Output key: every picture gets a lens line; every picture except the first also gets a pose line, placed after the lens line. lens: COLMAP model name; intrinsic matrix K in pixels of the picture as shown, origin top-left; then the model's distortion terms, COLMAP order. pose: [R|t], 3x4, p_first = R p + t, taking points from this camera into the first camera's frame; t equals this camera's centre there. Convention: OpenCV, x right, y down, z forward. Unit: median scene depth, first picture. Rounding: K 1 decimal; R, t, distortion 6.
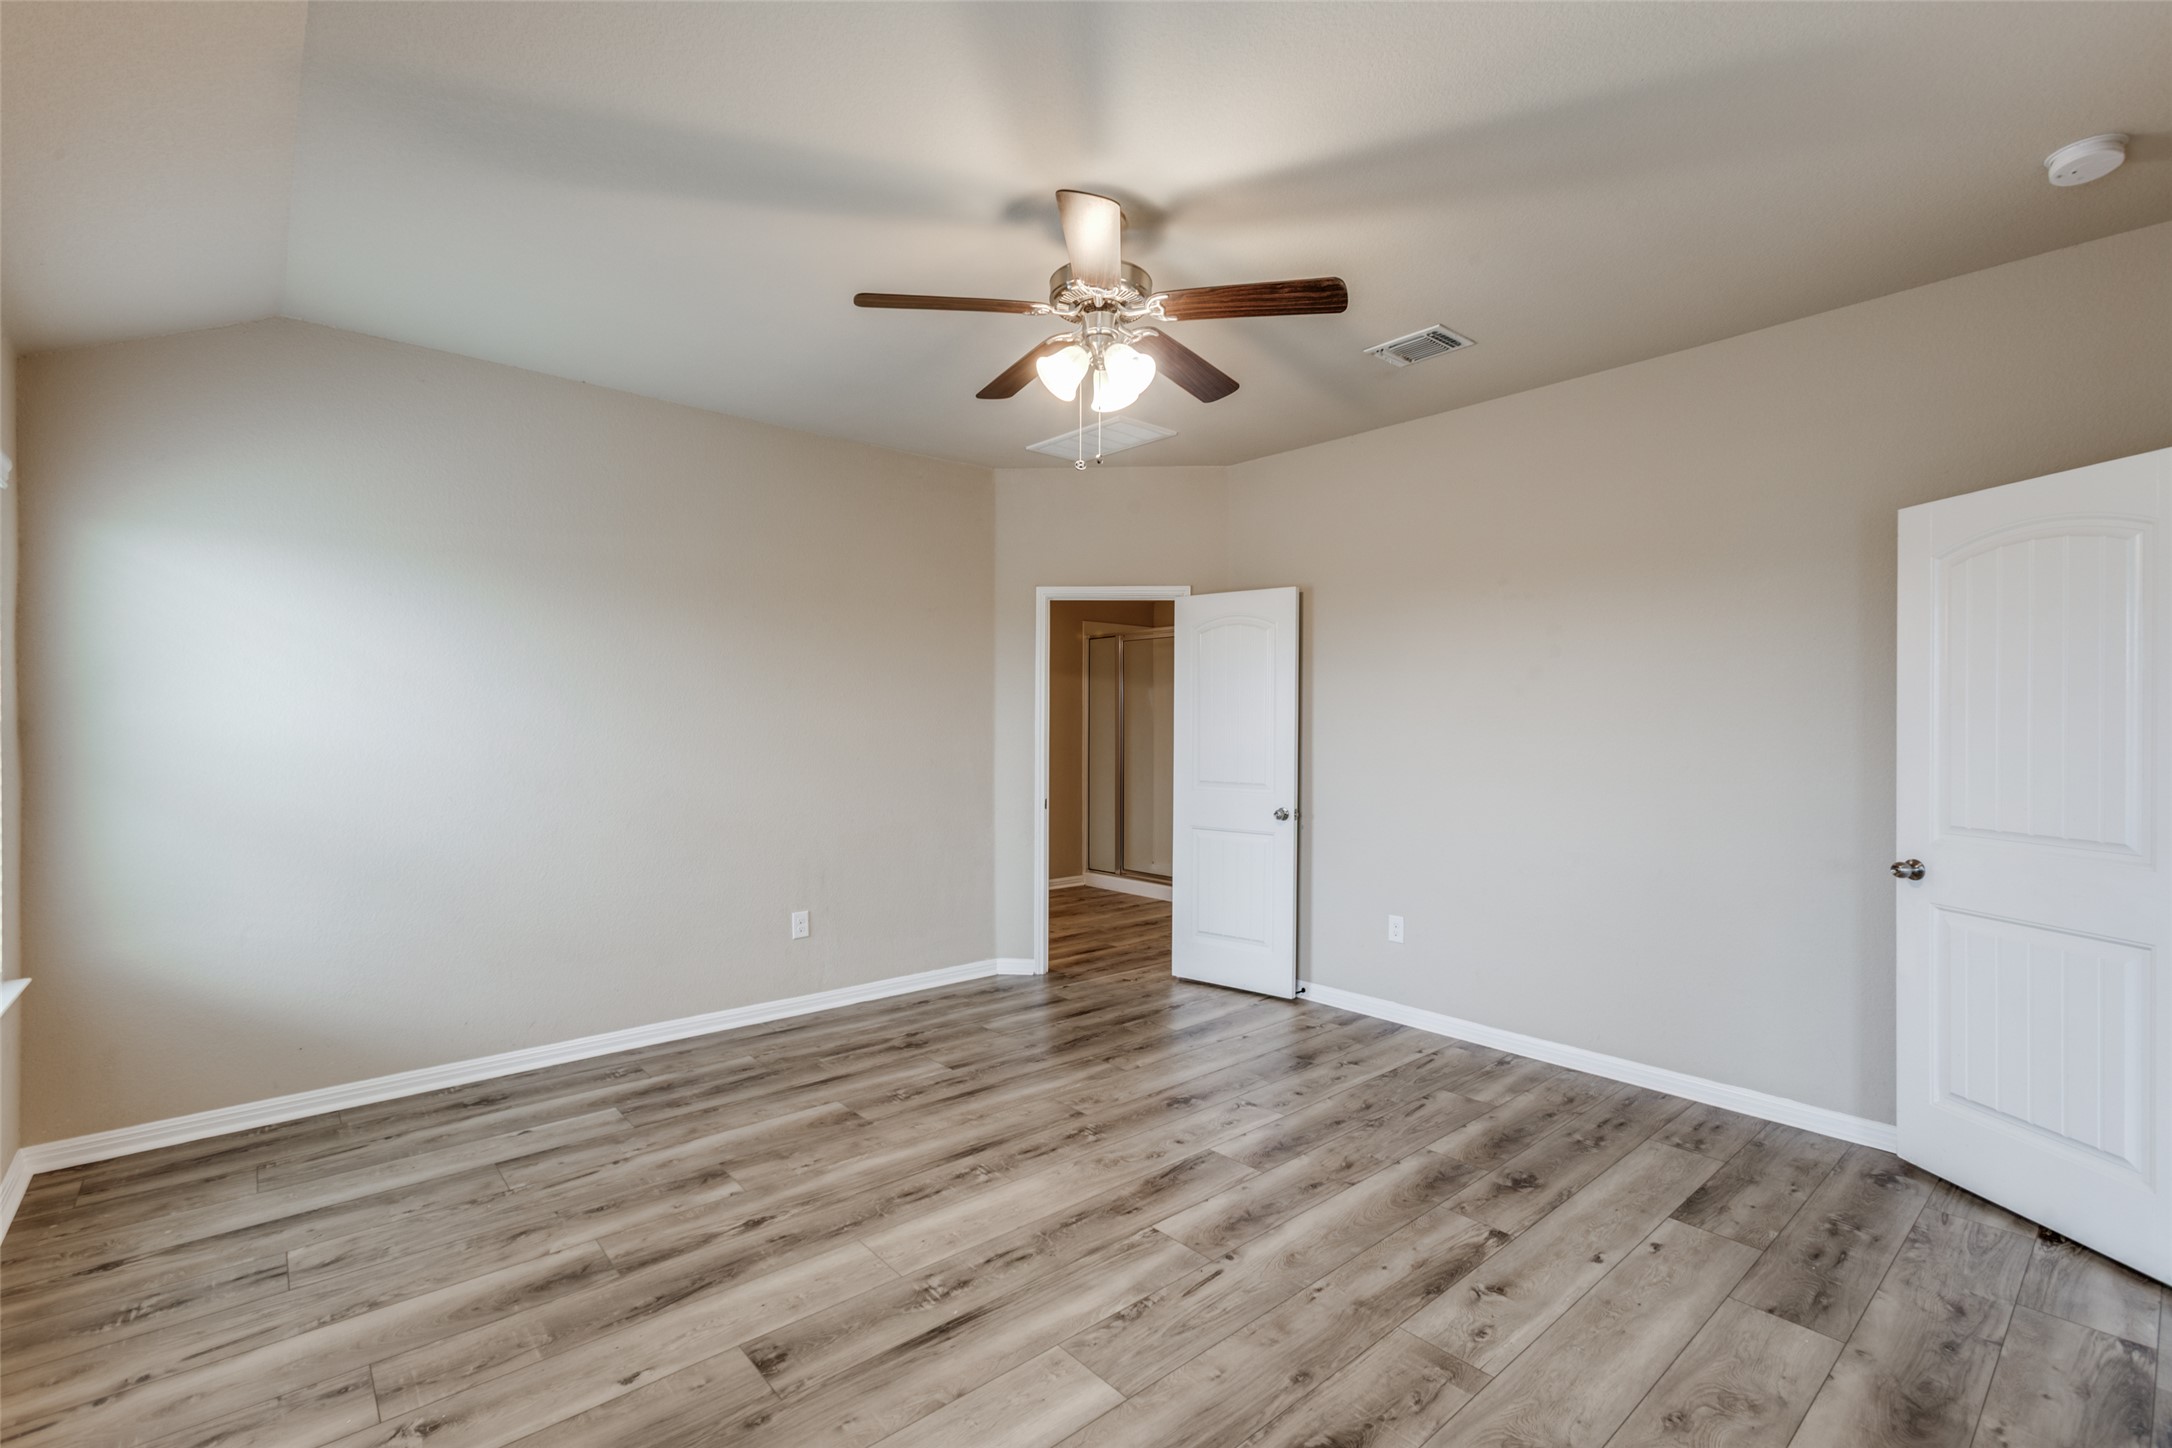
lens RADIAL K [[970.9, 0, 1105.1], [0, 970.9, 737.5], [0, 0, 1]] dist [-0.011702, 0.008414]
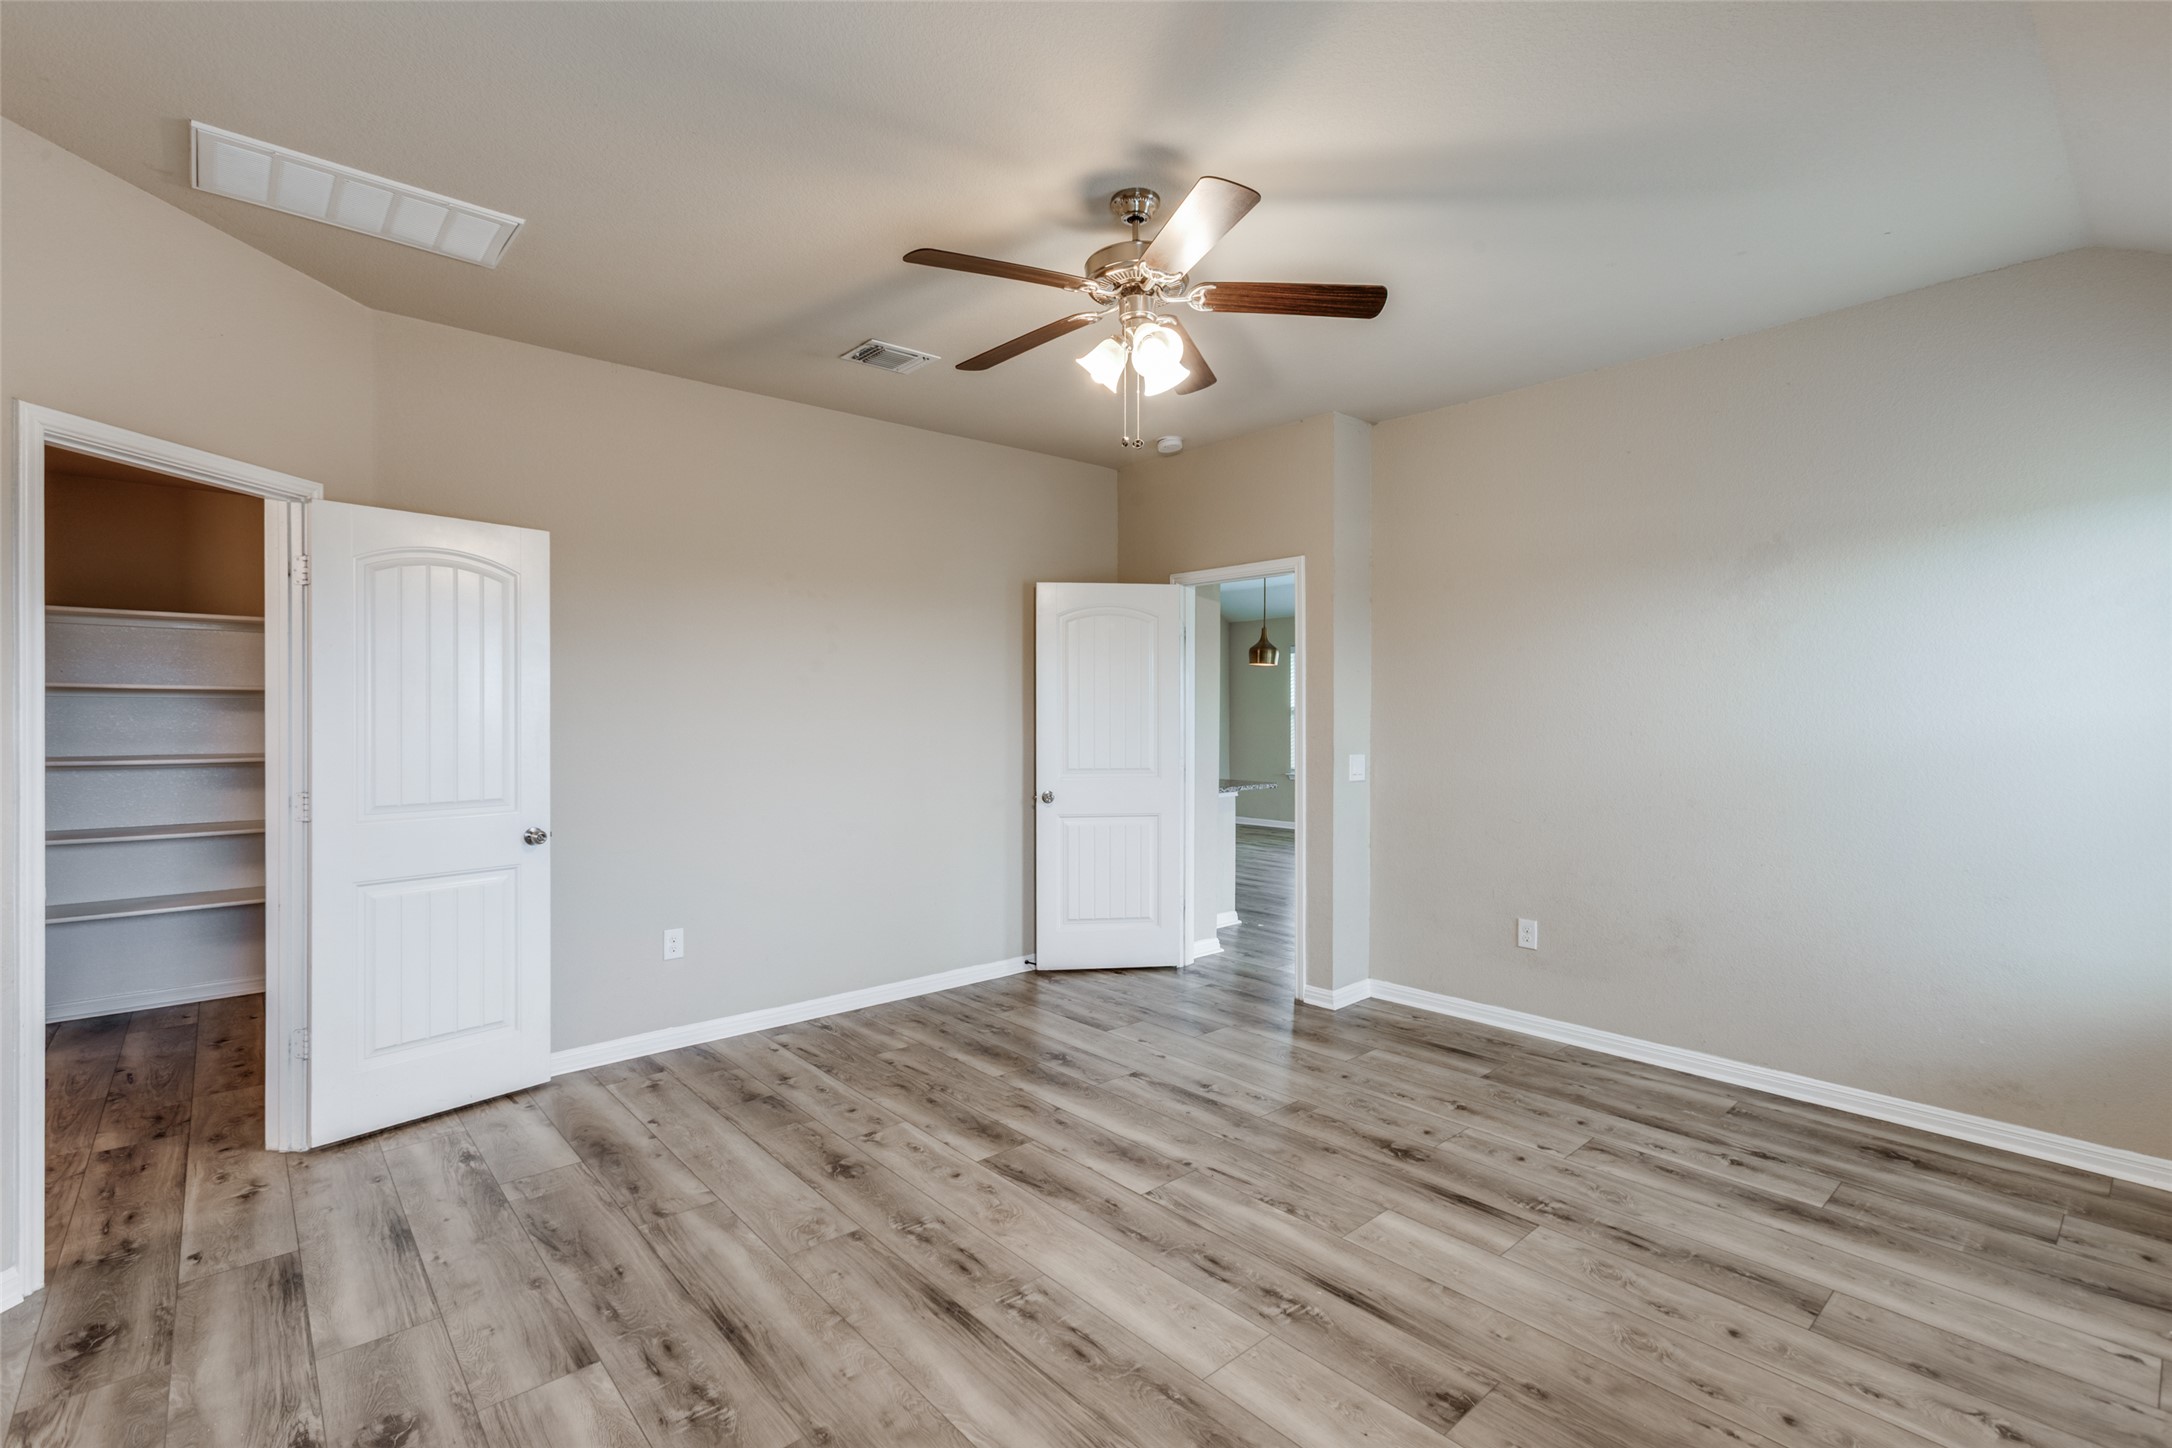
lens RADIAL K [[970.9, 0, 1088.2], [0, 970.9, 719.4], [0, 0, 1]] dist [-0.011702, 0.008414]
pose [[0.009561, -0.010794, 0.999896, -0.795125], [0.016662, 0.999805, 0.010634, -0.014828], [-0.999815, 0.016559, 0.009739, 0.834952]]
